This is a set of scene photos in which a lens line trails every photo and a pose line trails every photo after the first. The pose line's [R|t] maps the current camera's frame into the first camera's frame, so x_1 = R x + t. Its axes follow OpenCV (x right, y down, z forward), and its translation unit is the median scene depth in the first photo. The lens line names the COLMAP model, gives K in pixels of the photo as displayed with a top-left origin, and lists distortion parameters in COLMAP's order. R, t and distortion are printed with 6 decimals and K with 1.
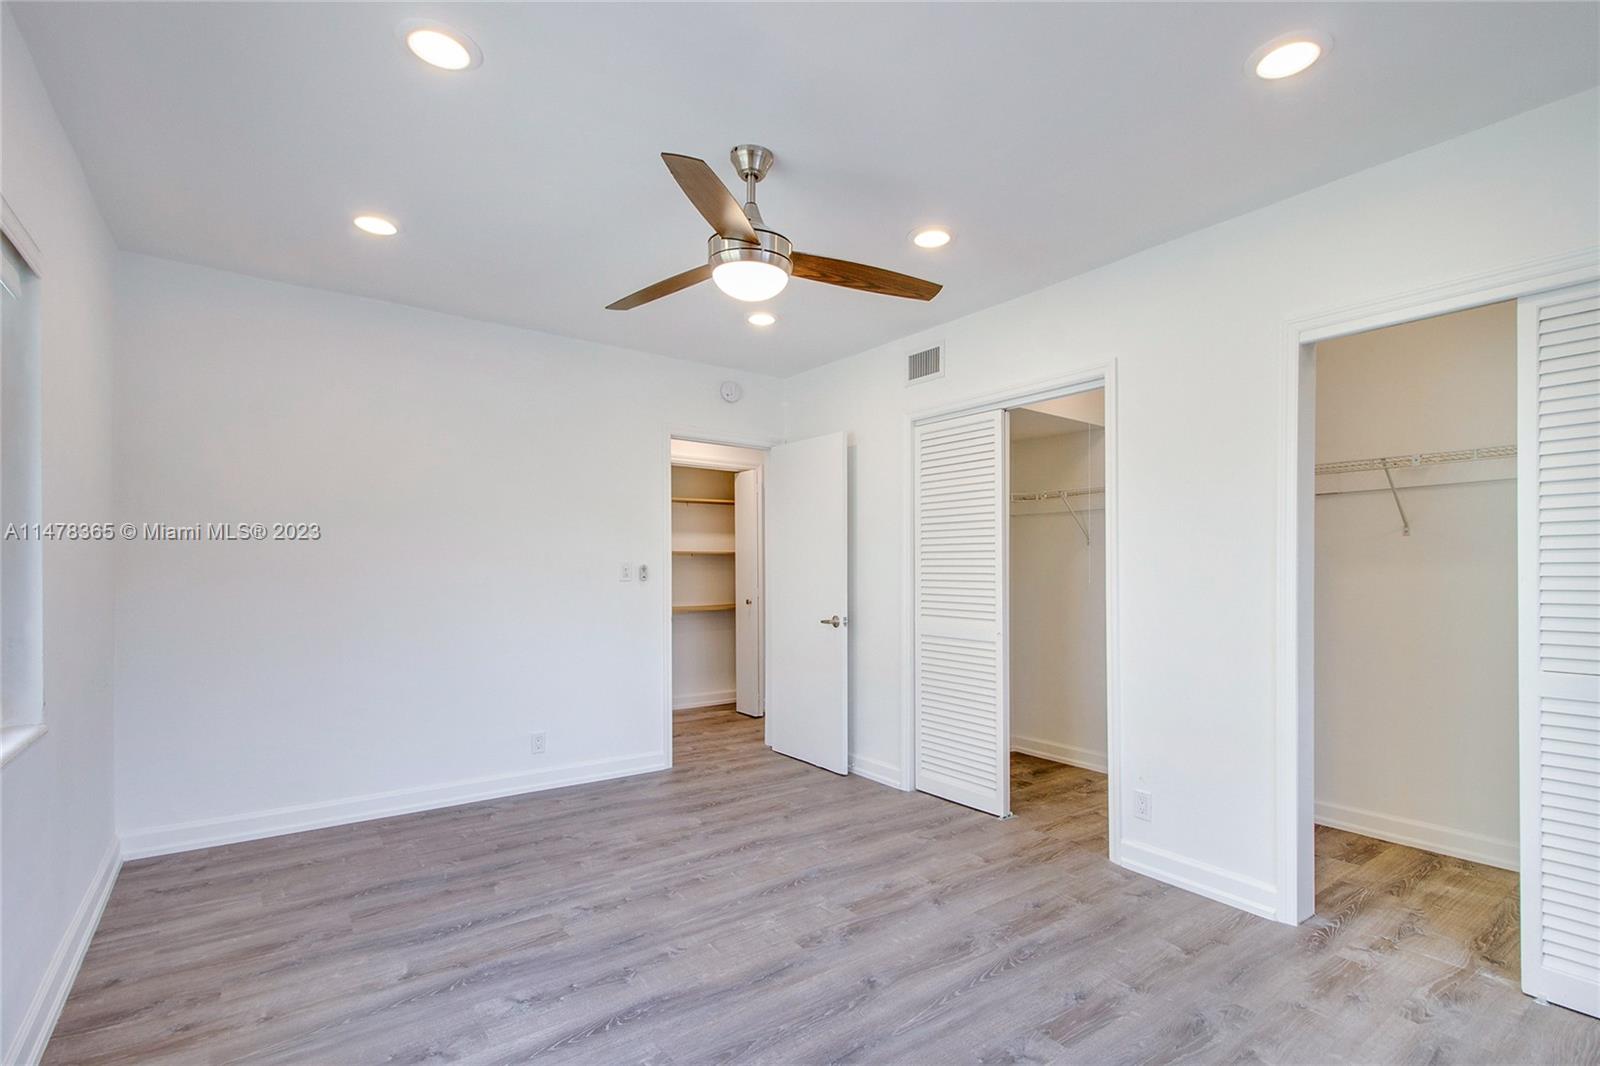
lens RADIAL K [[758.5, 0, 799.8], [0, 758.5, 568.0], [0, 0, 1]] dist [-0.001920, -0.000629]
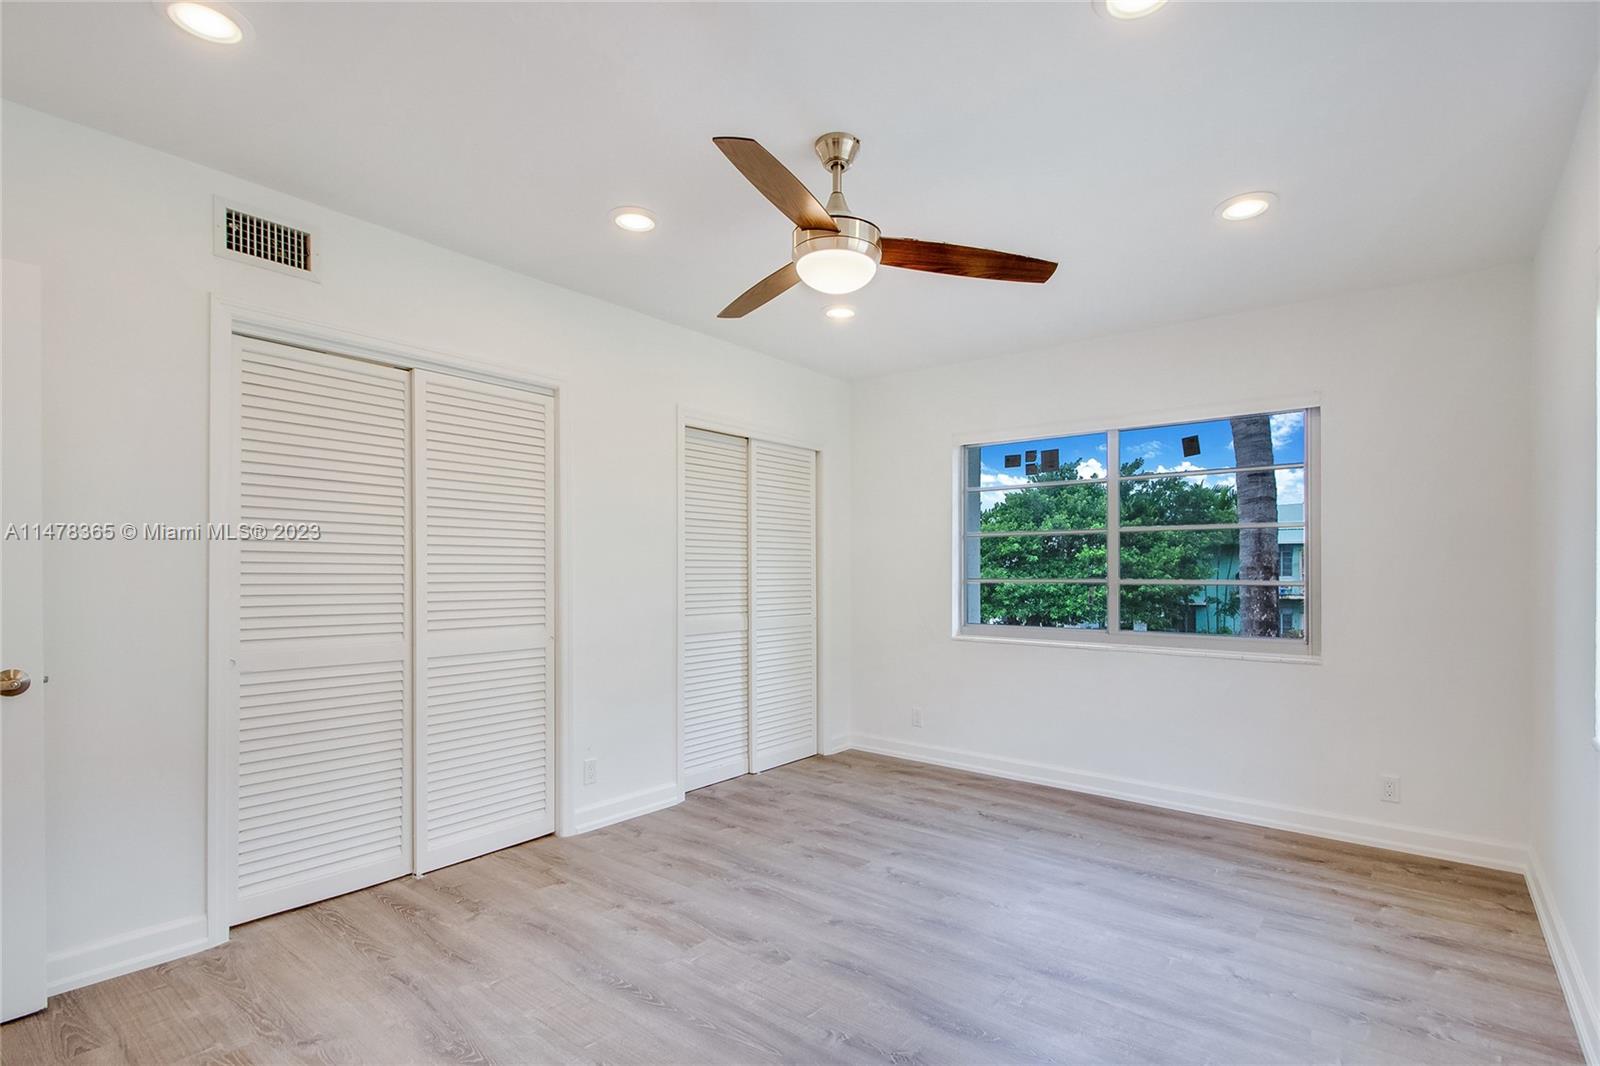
lens RADIAL K [[758.5, 0, 799.8], [0, 758.5, 568.0], [0, 0, 1]] dist [-0.001920, -0.000629]
pose [[-0.264810, -0.001692, 0.964299, -0.831818], [-0.005977, 0.999982, 0.000113, 0.000934], [-0.964282, -0.005734, -0.264815, 1.113914]]
